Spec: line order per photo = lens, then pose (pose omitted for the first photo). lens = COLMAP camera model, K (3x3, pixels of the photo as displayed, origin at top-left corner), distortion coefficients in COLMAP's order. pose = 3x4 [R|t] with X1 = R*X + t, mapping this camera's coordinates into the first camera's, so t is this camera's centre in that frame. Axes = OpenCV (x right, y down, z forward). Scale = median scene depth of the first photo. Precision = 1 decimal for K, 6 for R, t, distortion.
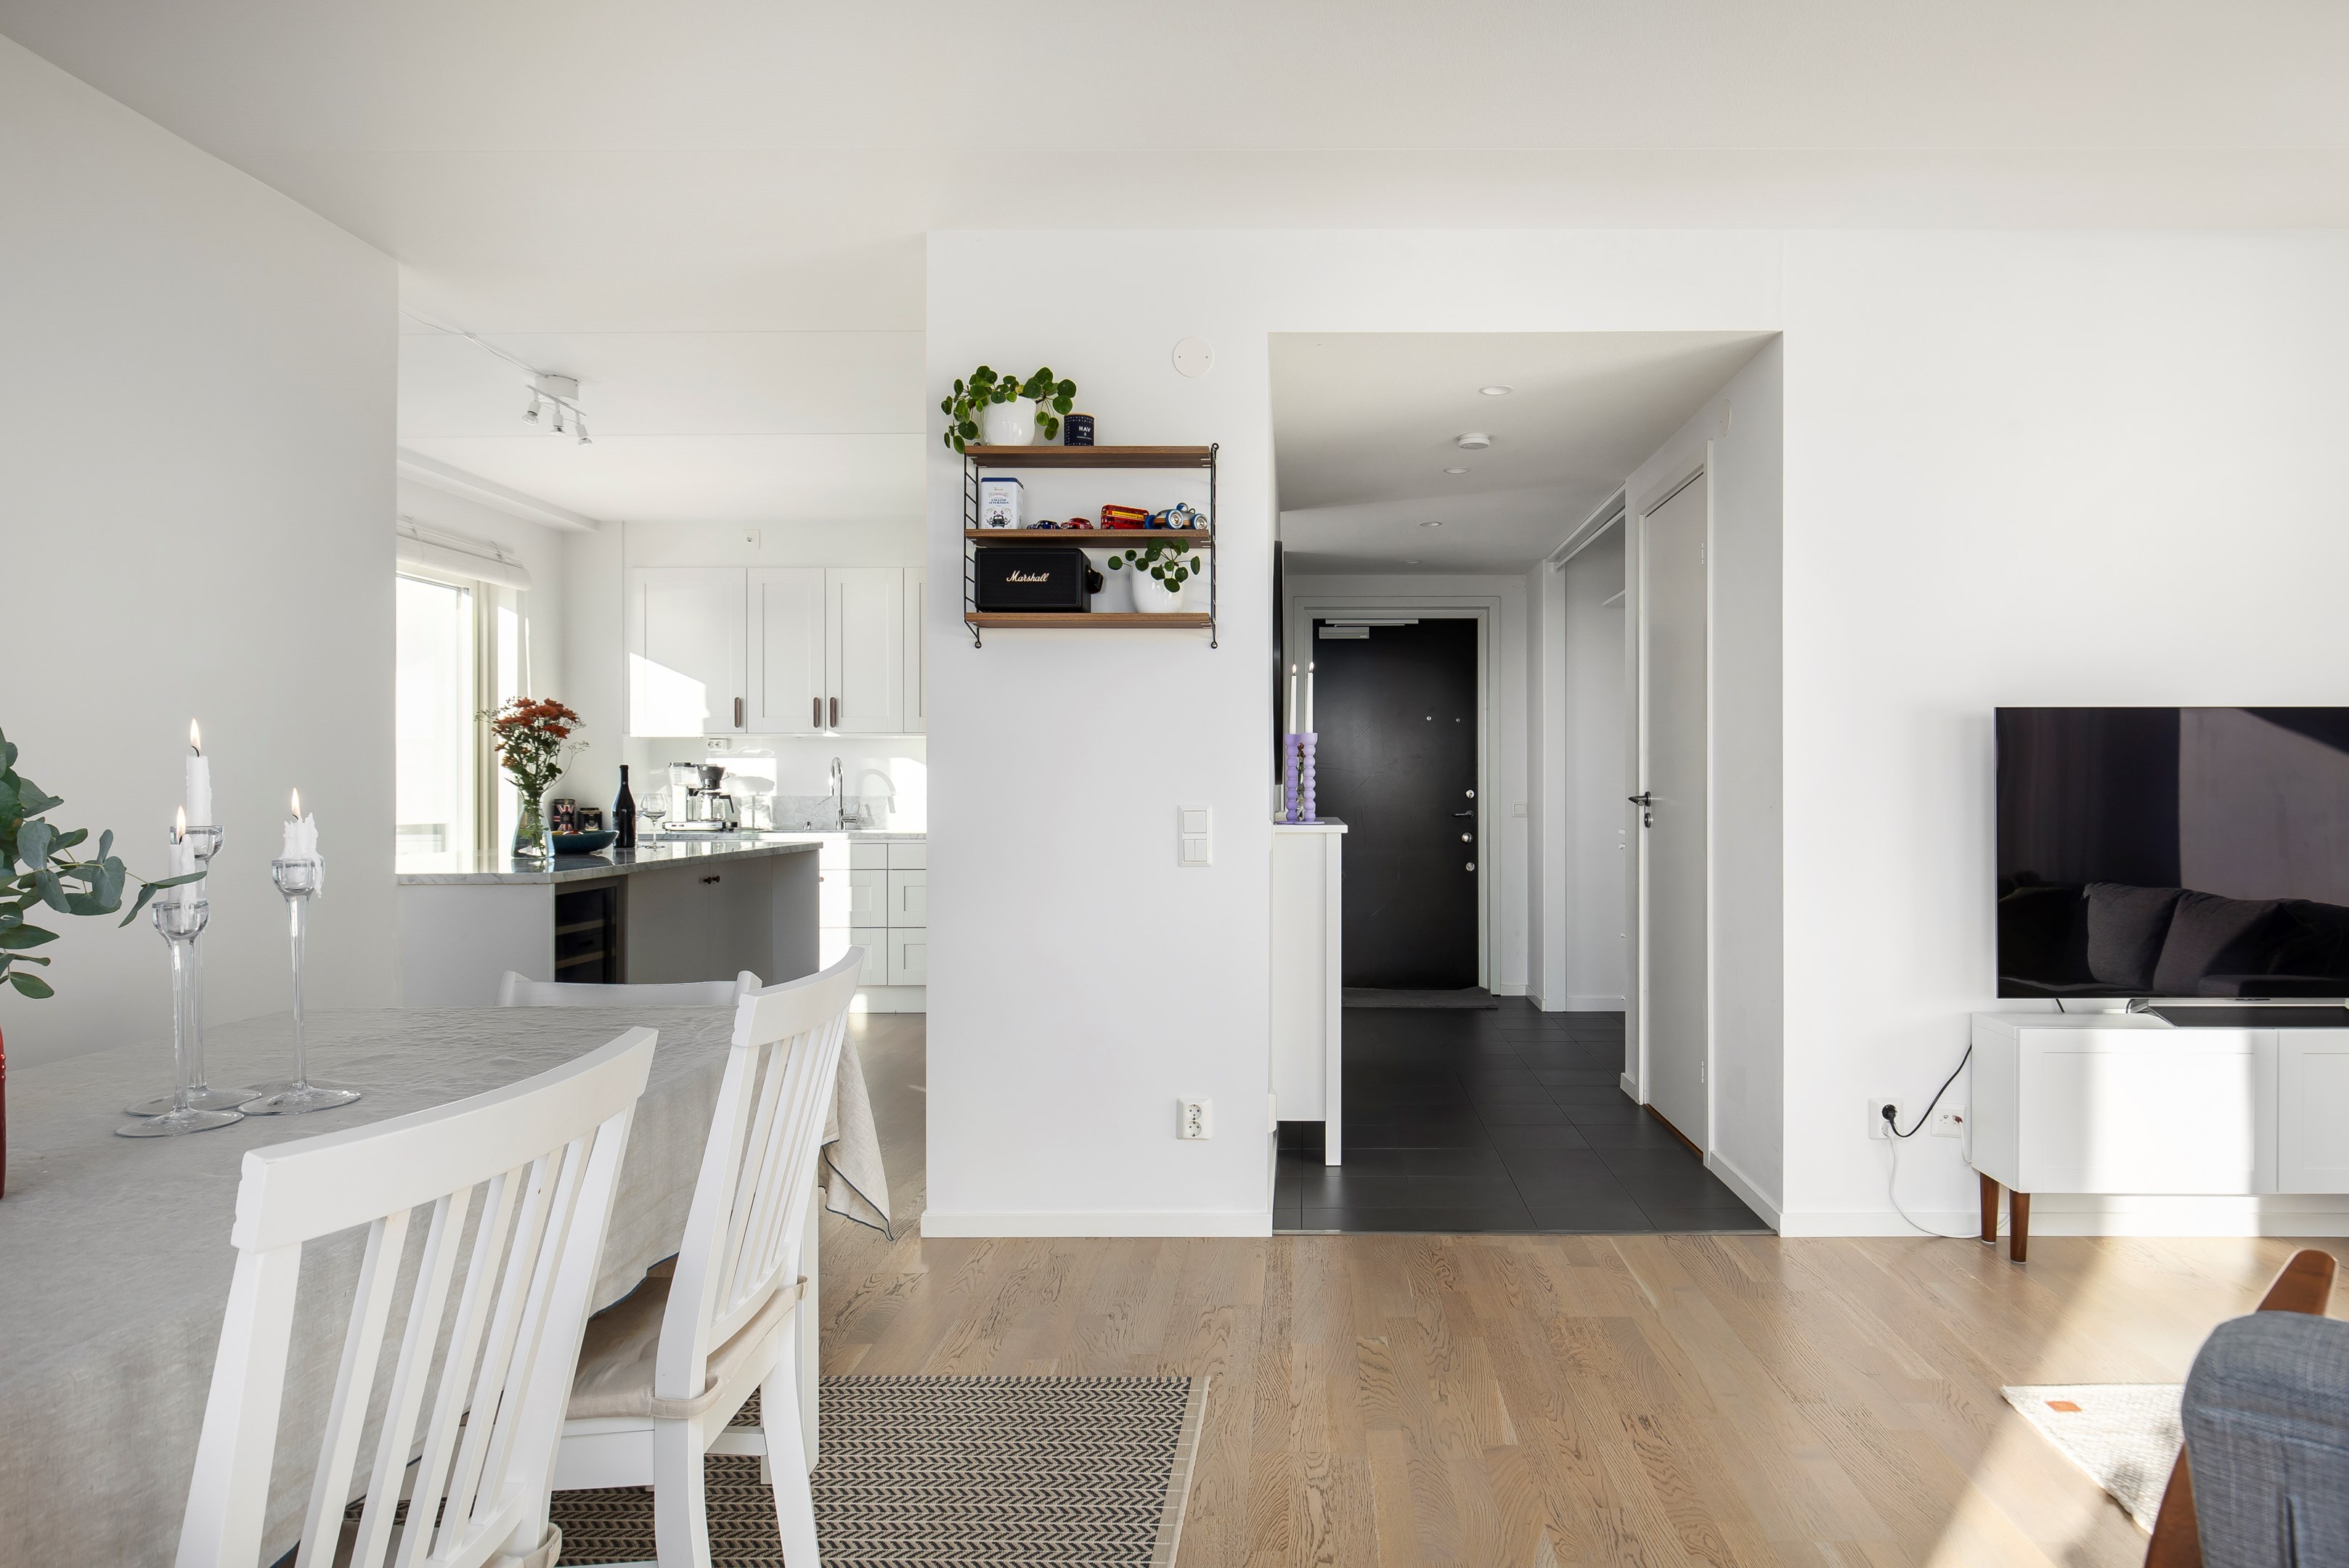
lens RADIAL K [[1371.7, 0, 1310.8], [0, 1371.7, 768.6], [0, 0, 1]] dist [0.007377, -0.000658]
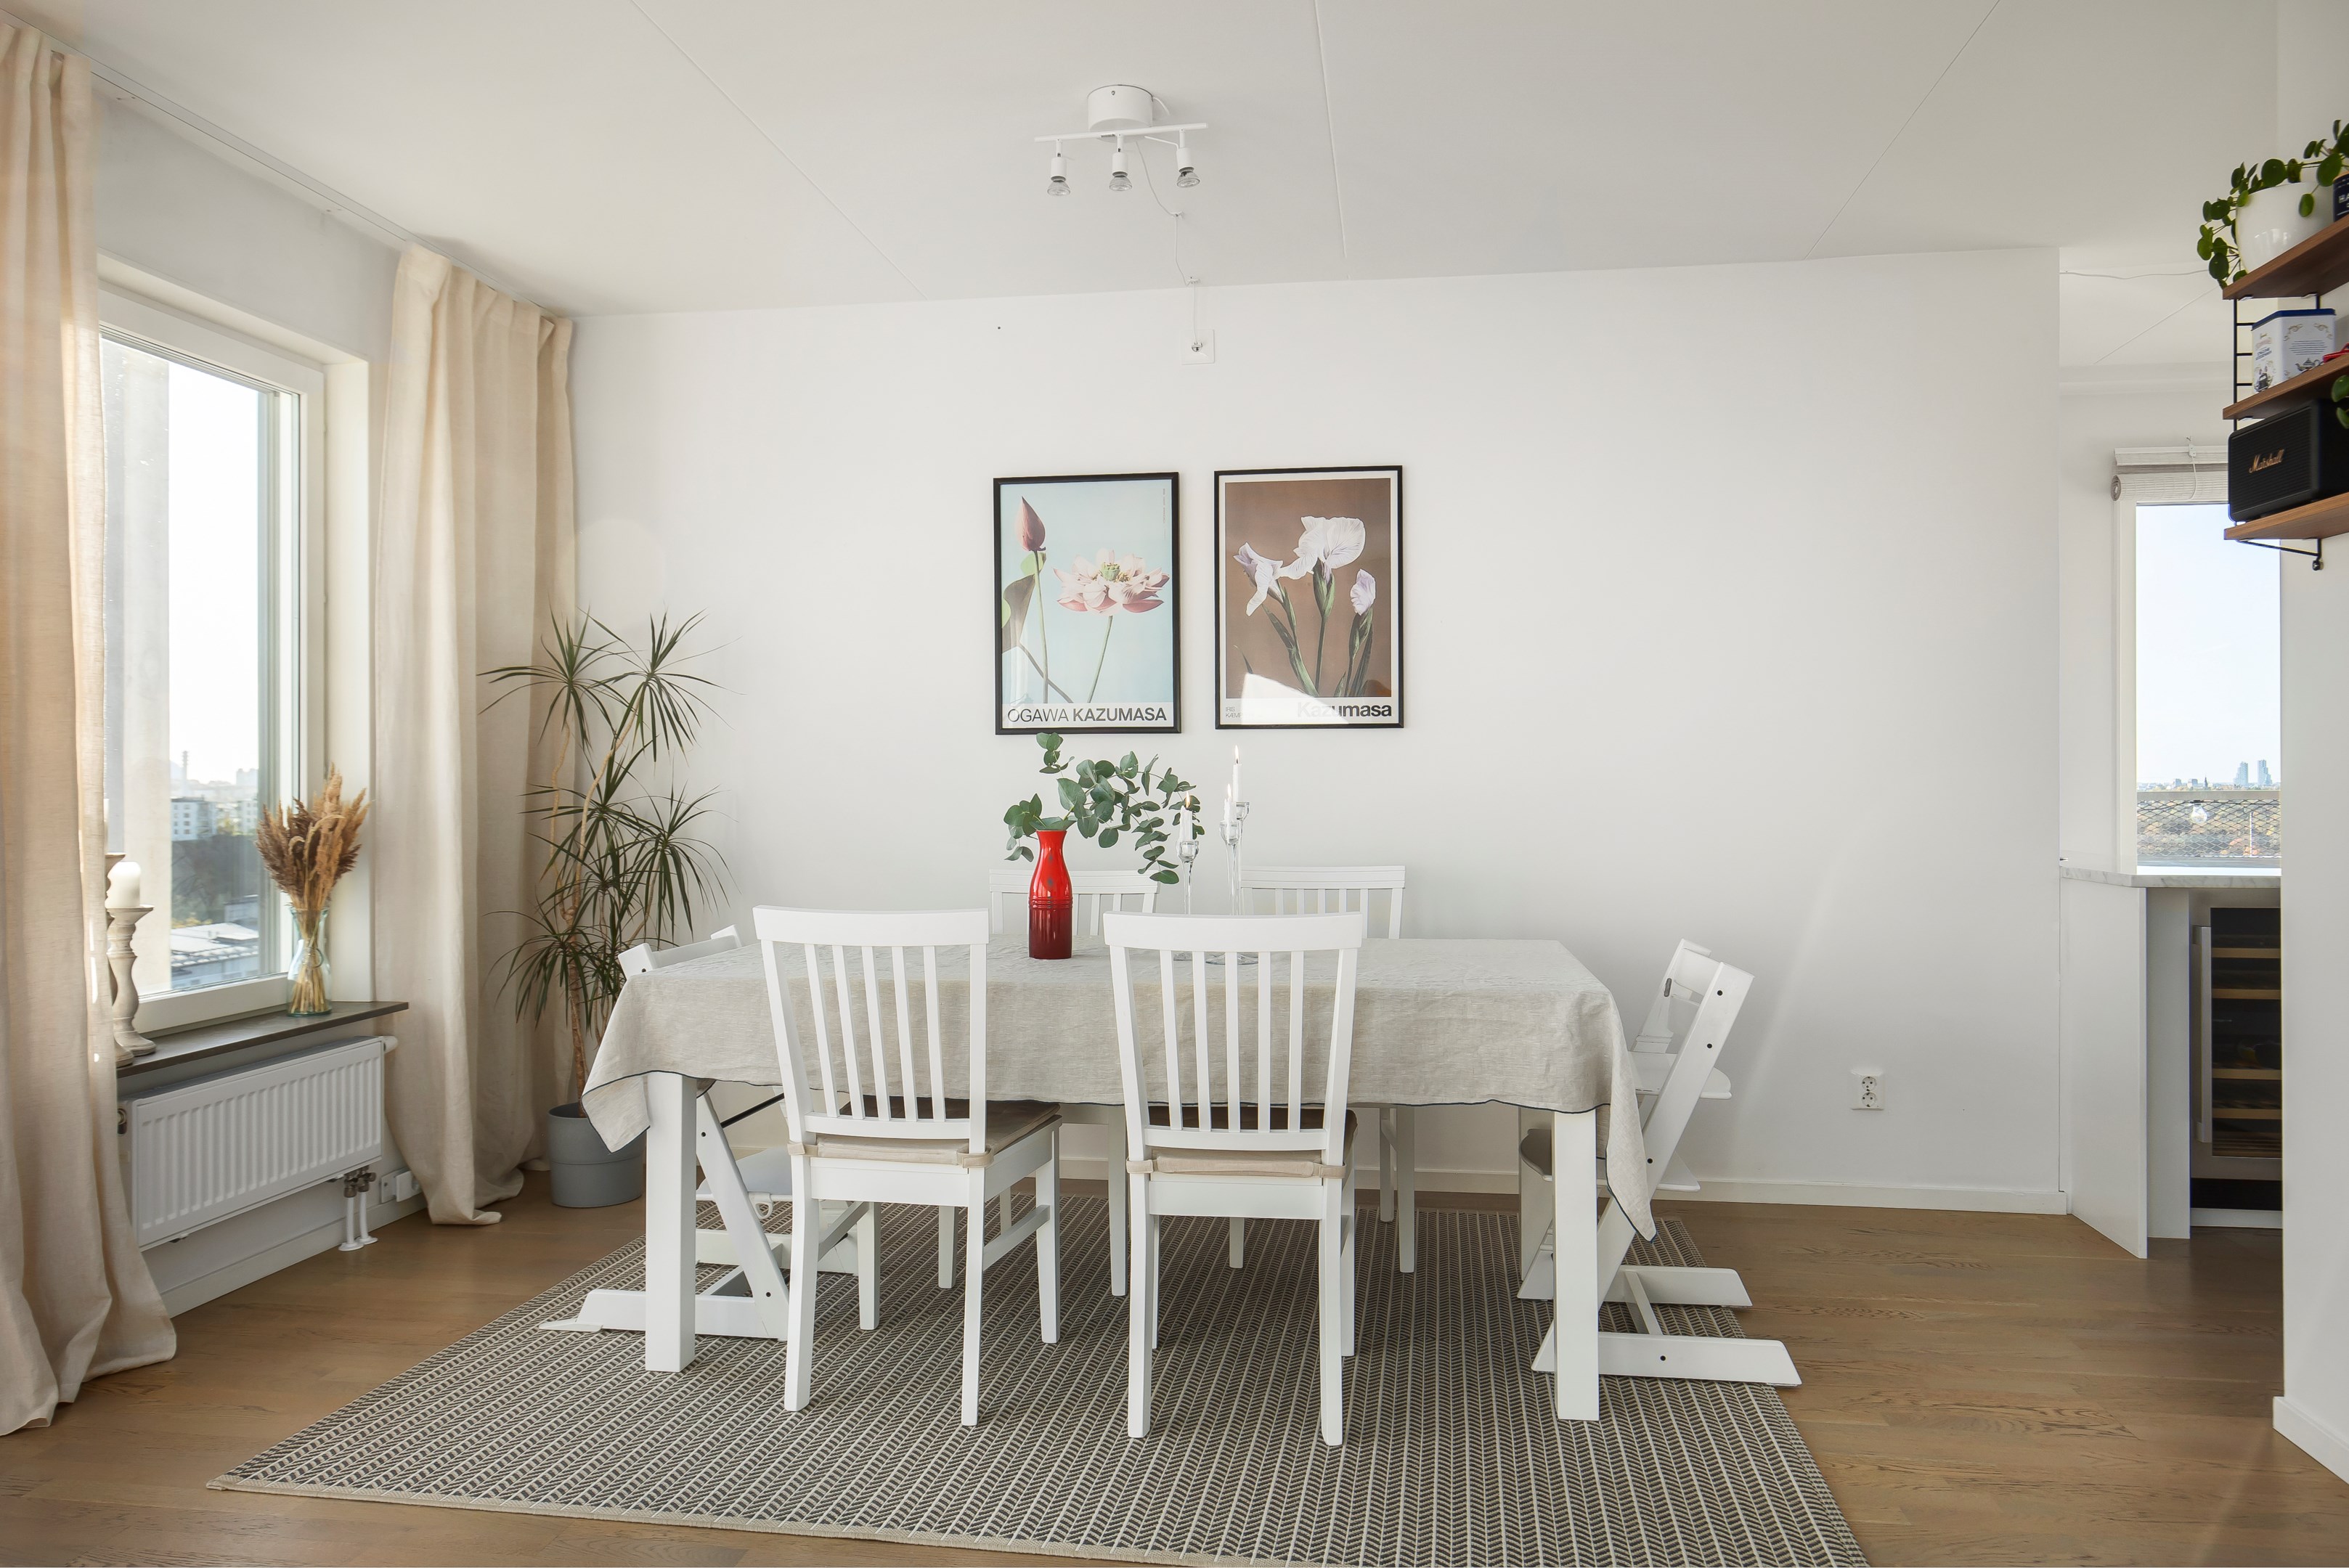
lens RADIAL K [[1646.6, 0, 1174.3], [0, 1646.6, 768.8], [0, 0, 1]] dist [-0.000673, -0.001716]
pose [[-0.163516, -0.005609, -0.986525, 0.809620], [0.016031, 0.999837, -0.008342, 0.006165], [0.986410, -0.017179, -0.163399, 0.758918]]
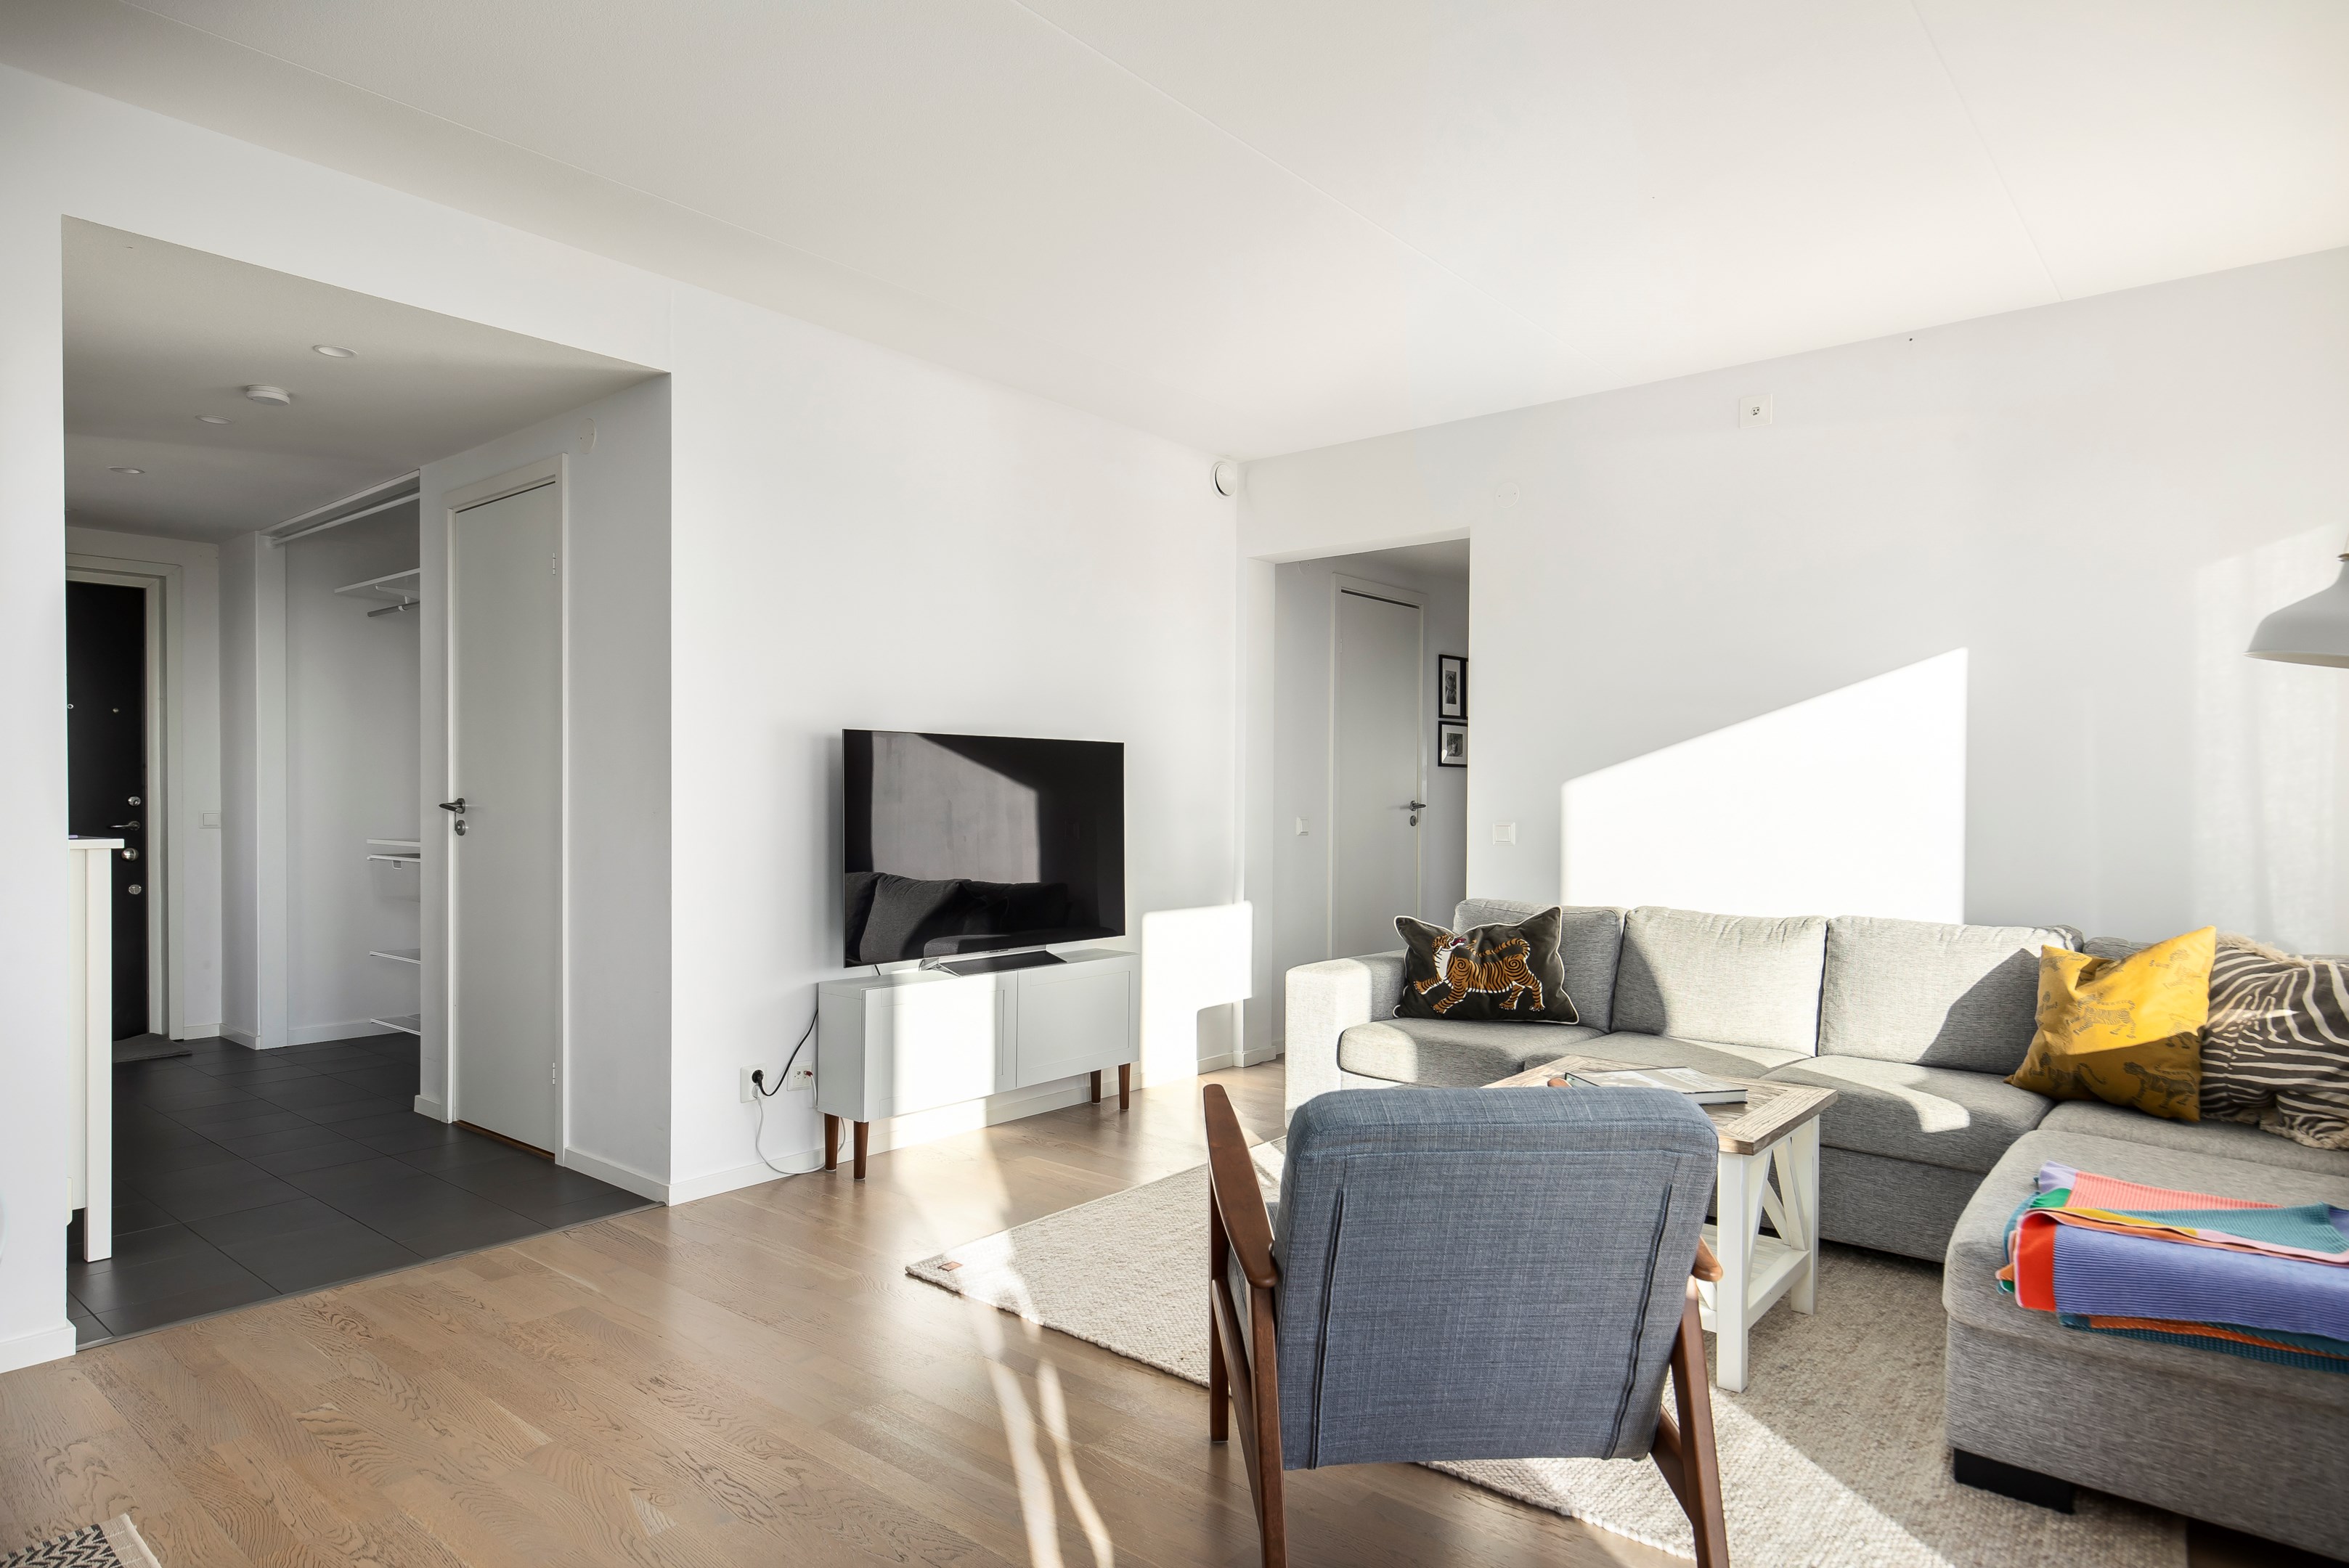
lens RADIAL K [[1346.1, 0, 1166.0], [0, 1346.1, 791.6], [0, 0, 1]] dist [0.000125, -0.001270]
pose [[0.645398, 0.004615, 0.763832, -0.220388], [-0.013486, 0.999895, 0.005353, 0.000644], [-0.763727, -0.013756, 0.645393, 0.013849]]
